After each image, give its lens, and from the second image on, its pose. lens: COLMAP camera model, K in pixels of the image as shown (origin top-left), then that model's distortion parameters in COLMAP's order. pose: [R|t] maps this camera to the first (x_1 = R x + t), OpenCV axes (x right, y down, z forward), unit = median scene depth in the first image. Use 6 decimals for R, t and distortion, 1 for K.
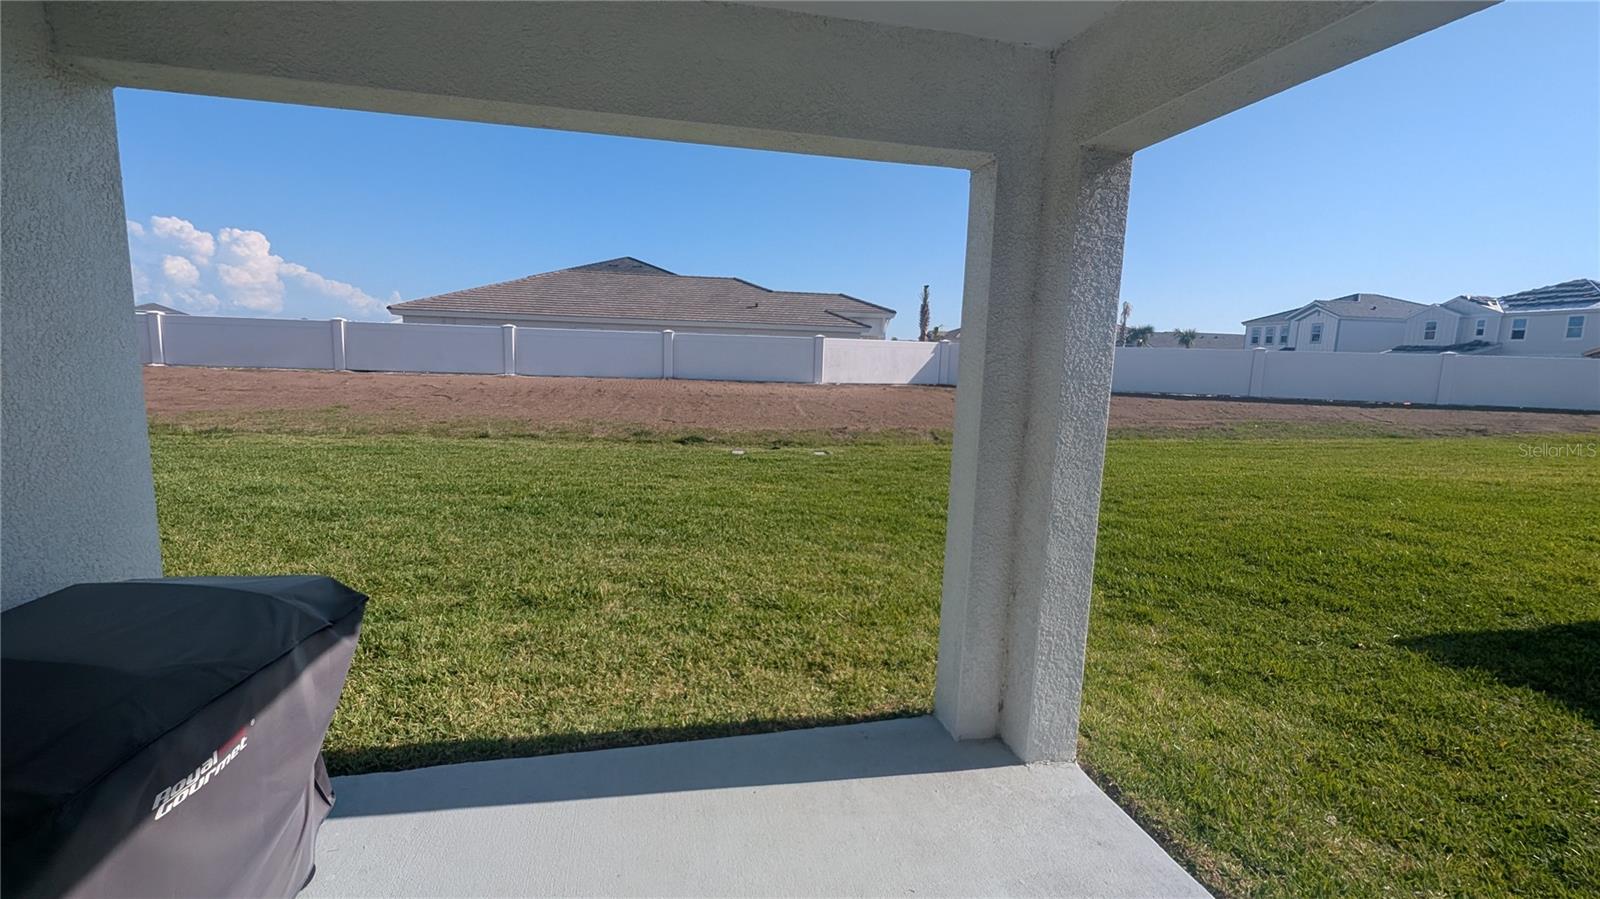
lens RADIAL K [[655.2, 0, 795.4], [0, 655.2, 445.7], [0, 0, 1]] dist [0.000371, -0.000573]
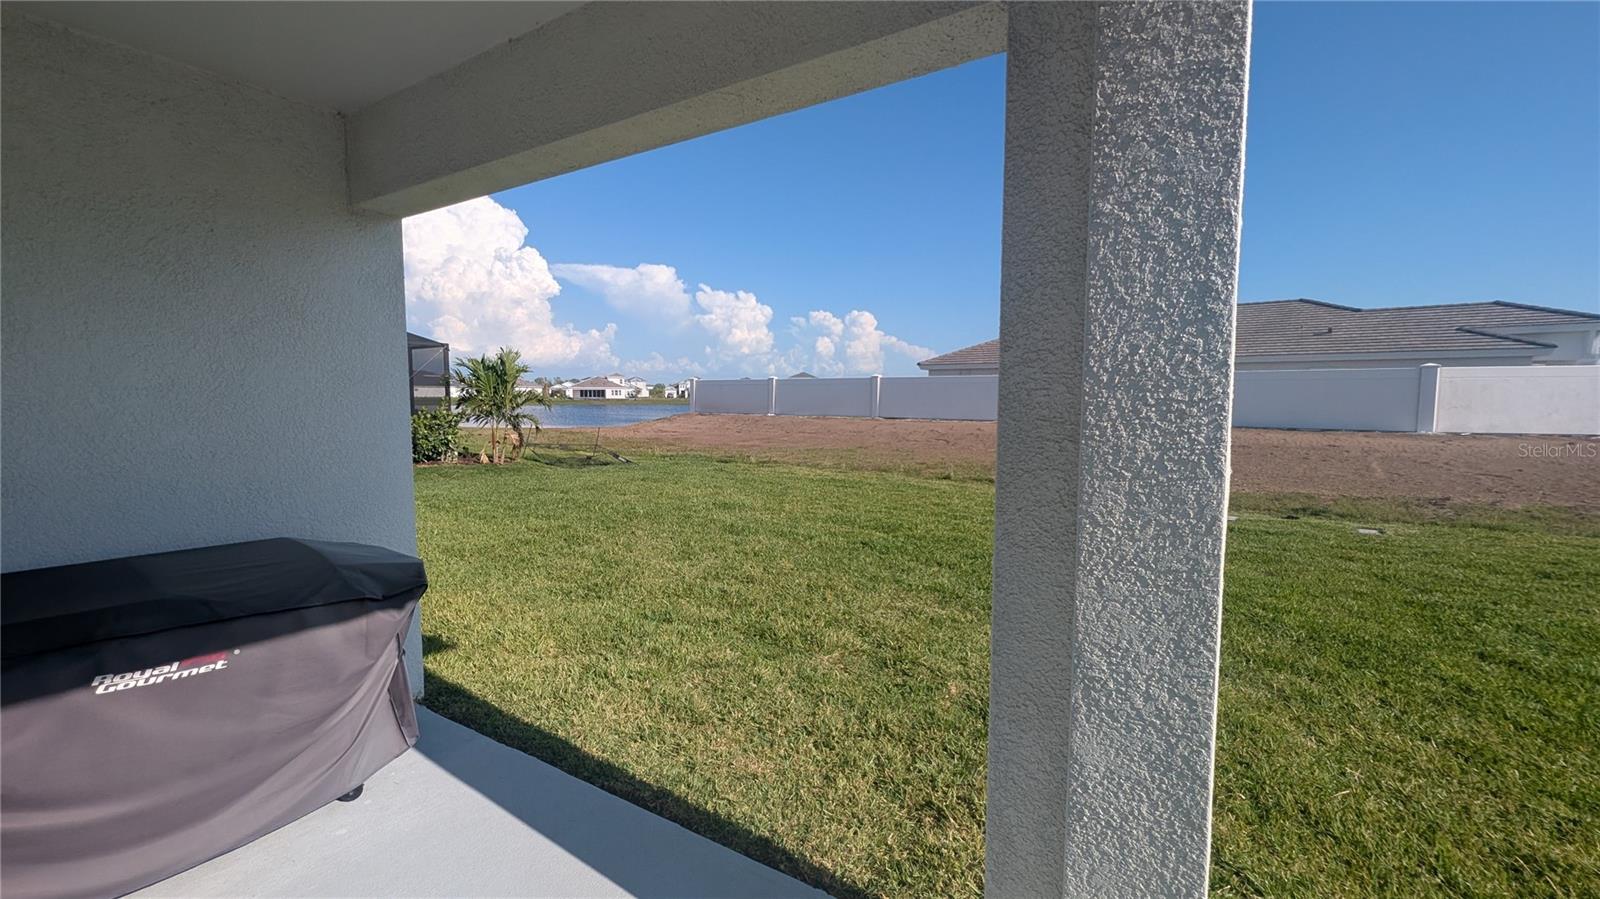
lens RADIAL K [[655.2, 0, 798.7], [0, 655.2, 447.9], [0, 0, 1]] dist [0.000371, -0.000573]
pose [[0.708526, 0.027699, -0.705140, 0.287432], [-0.076877, 0.996312, -0.038109, -0.012012], [0.701484, 0.081210, 0.708043, 0.247547]]
